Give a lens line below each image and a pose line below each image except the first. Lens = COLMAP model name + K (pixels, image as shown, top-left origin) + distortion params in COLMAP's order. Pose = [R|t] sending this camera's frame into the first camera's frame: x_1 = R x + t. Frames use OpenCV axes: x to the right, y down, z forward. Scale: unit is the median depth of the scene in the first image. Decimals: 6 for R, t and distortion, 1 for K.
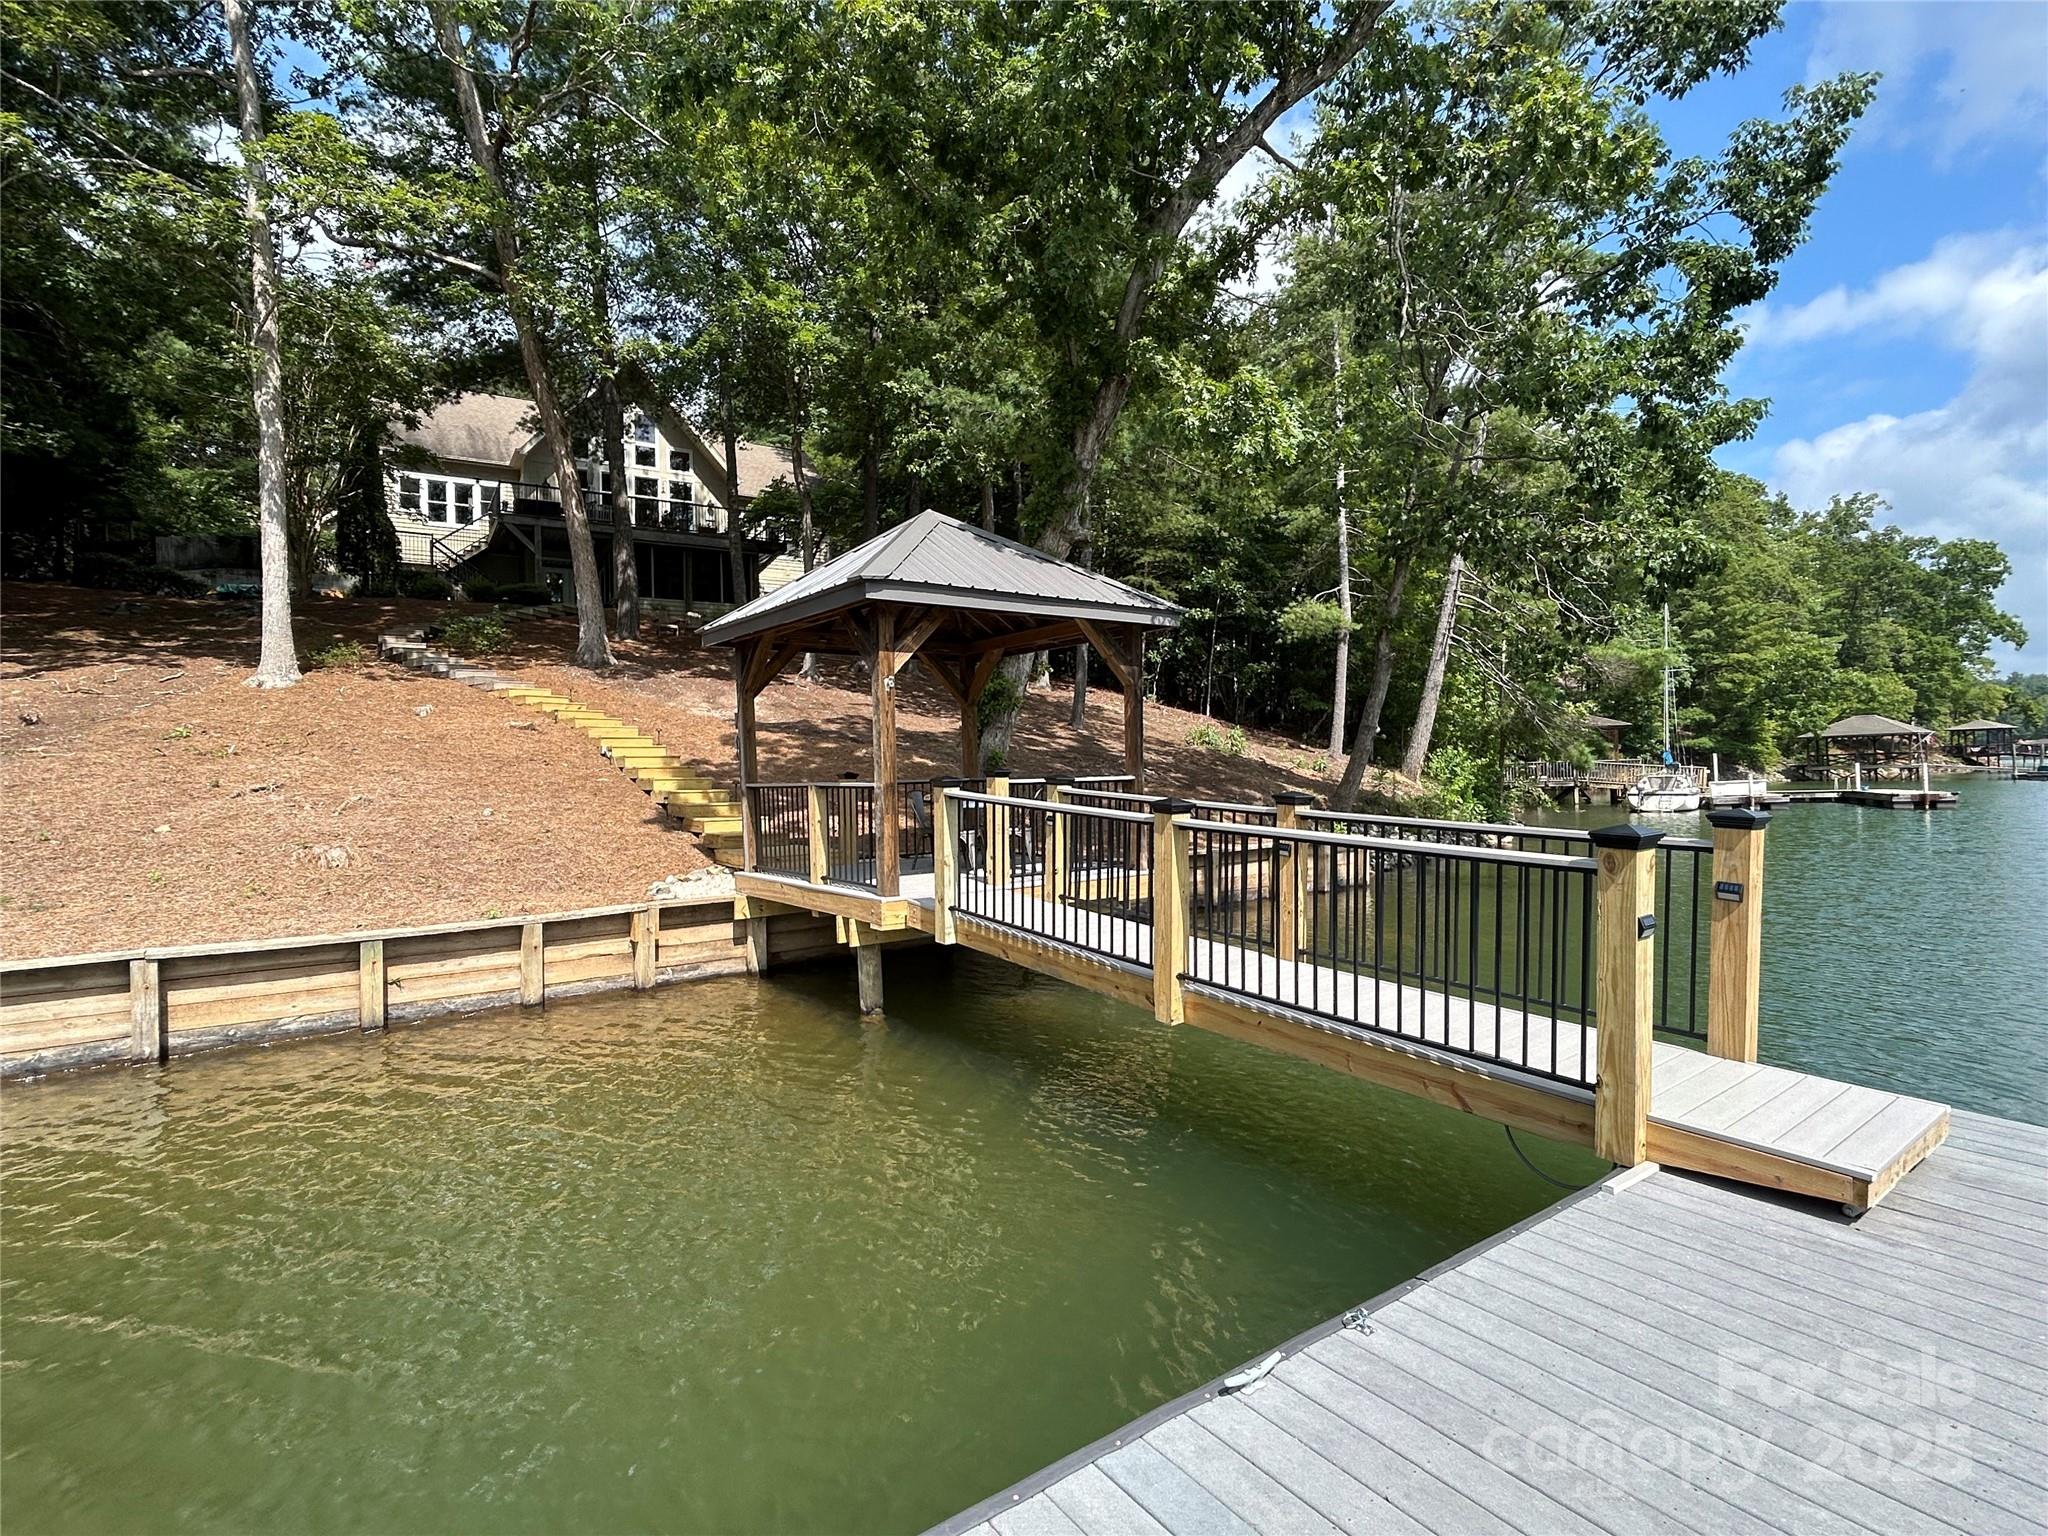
lens RADIAL K [[1016.0, 0, 1025.7], [0, 1016.0, 770.0], [0, 0, 1]] dist [-0.000942, -0.000373]
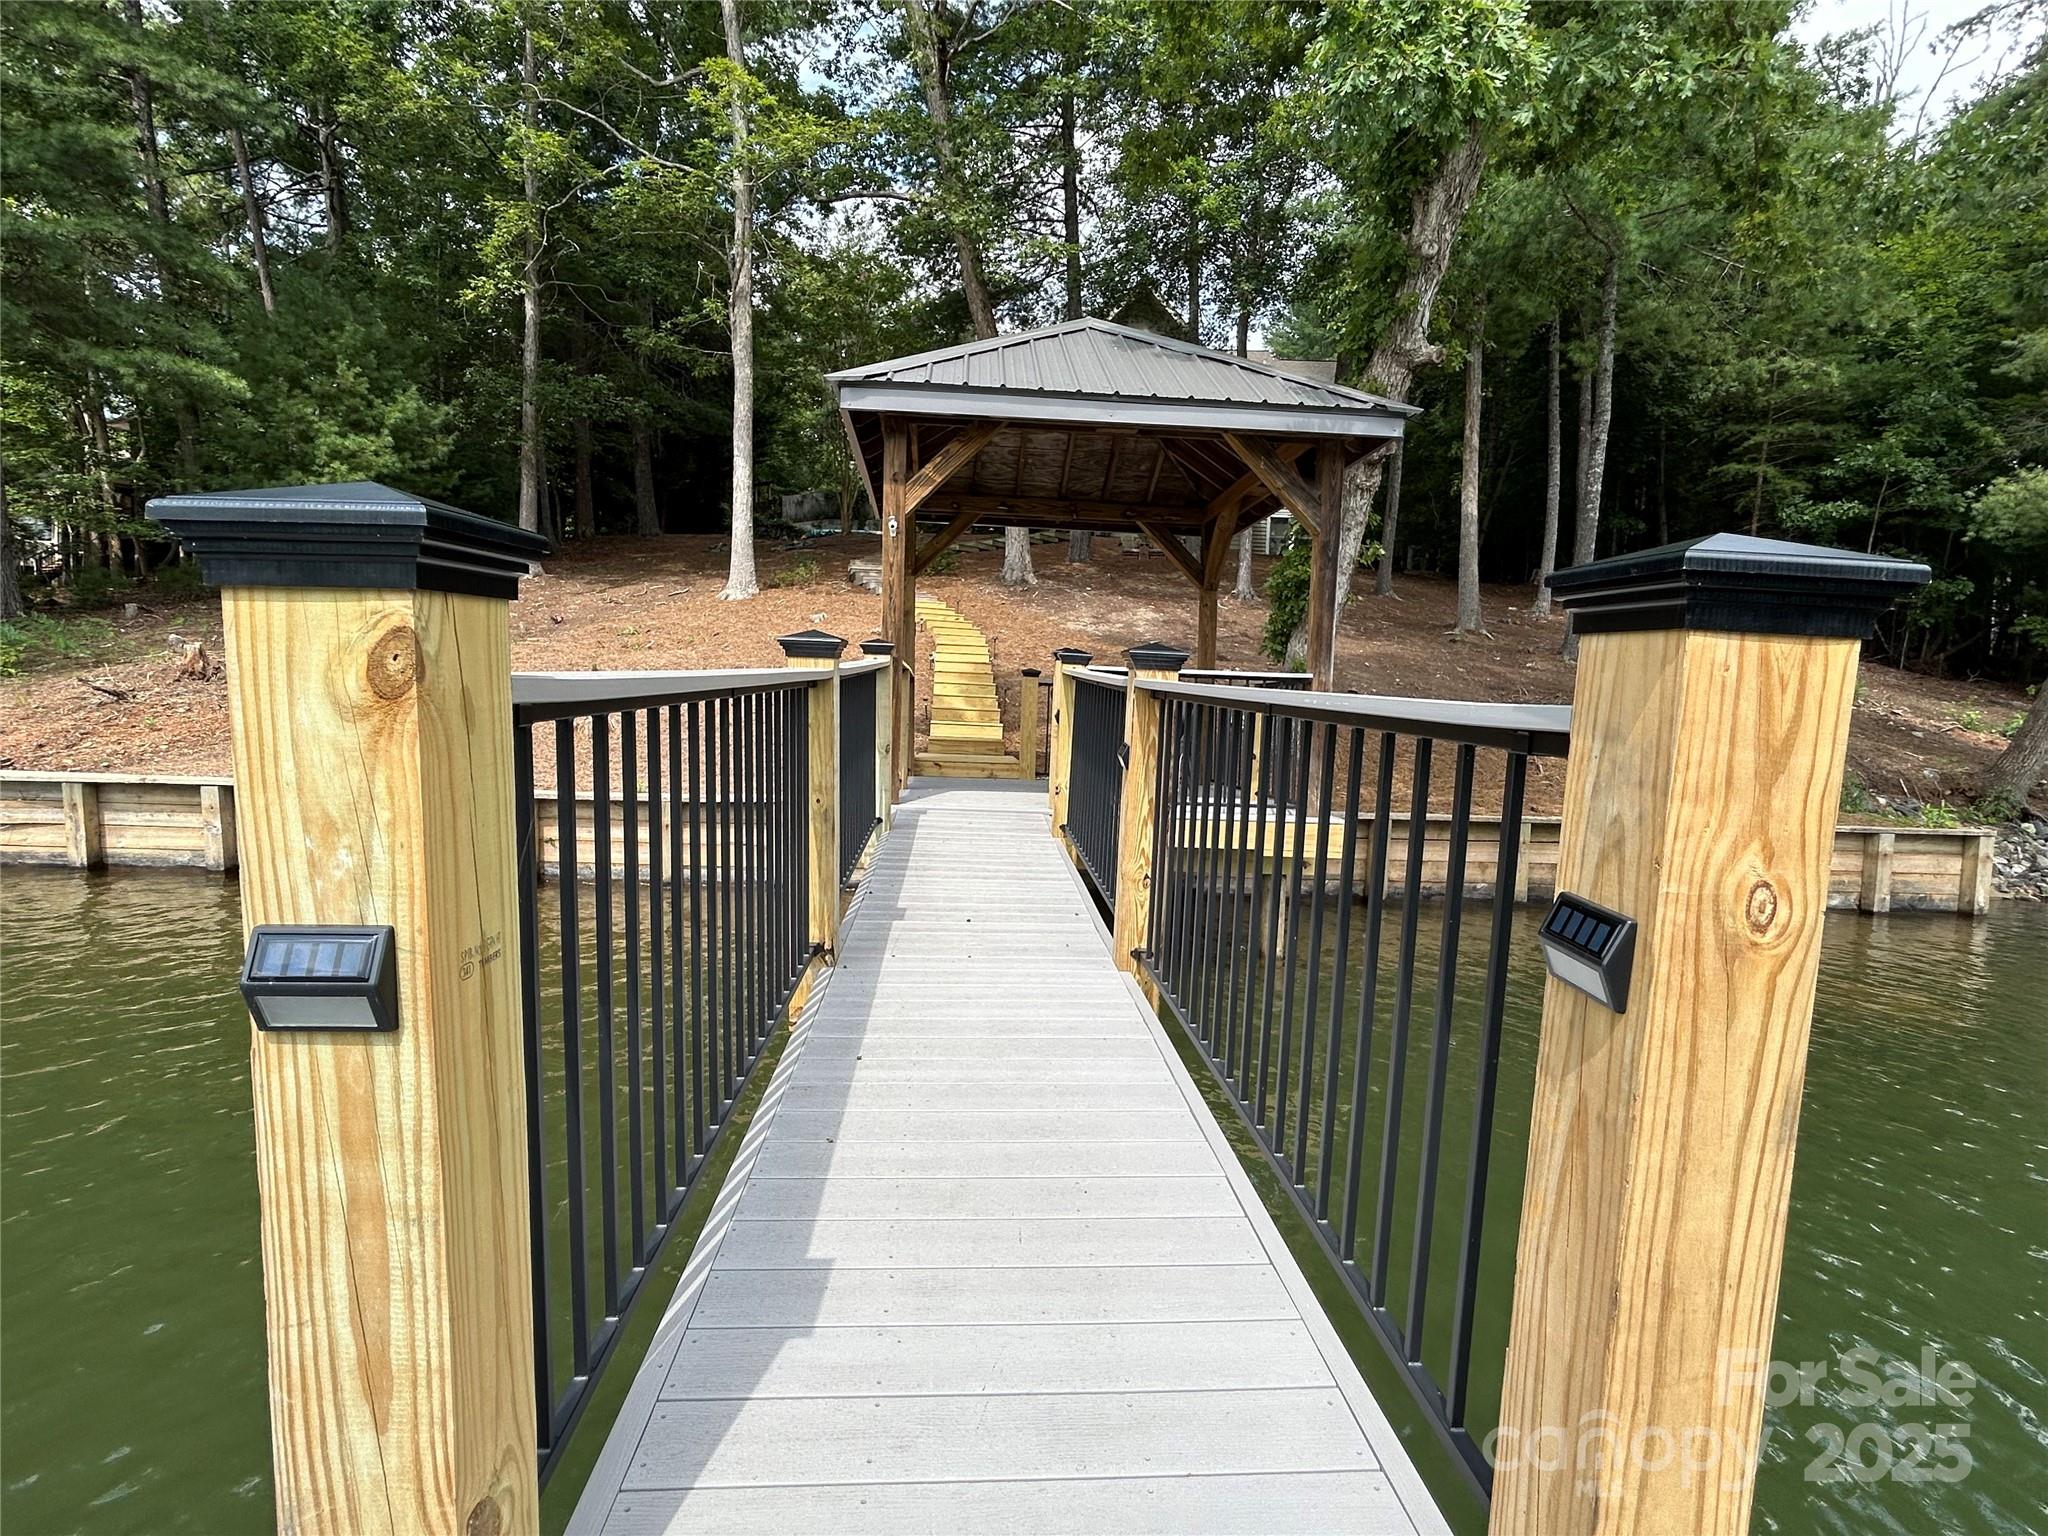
lens RADIAL K [[1016.0, 0, 1028.9], [0, 1016.0, 762.2], [0, 0, 1]] dist [-0.000942, -0.000373]
pose [[0.841741, 0.072297, -0.535020, 0.173896], [-0.049207, 0.997142, 0.057327, 0.019605], [0.537635, -0.021928, 0.842892, 0.194266]]
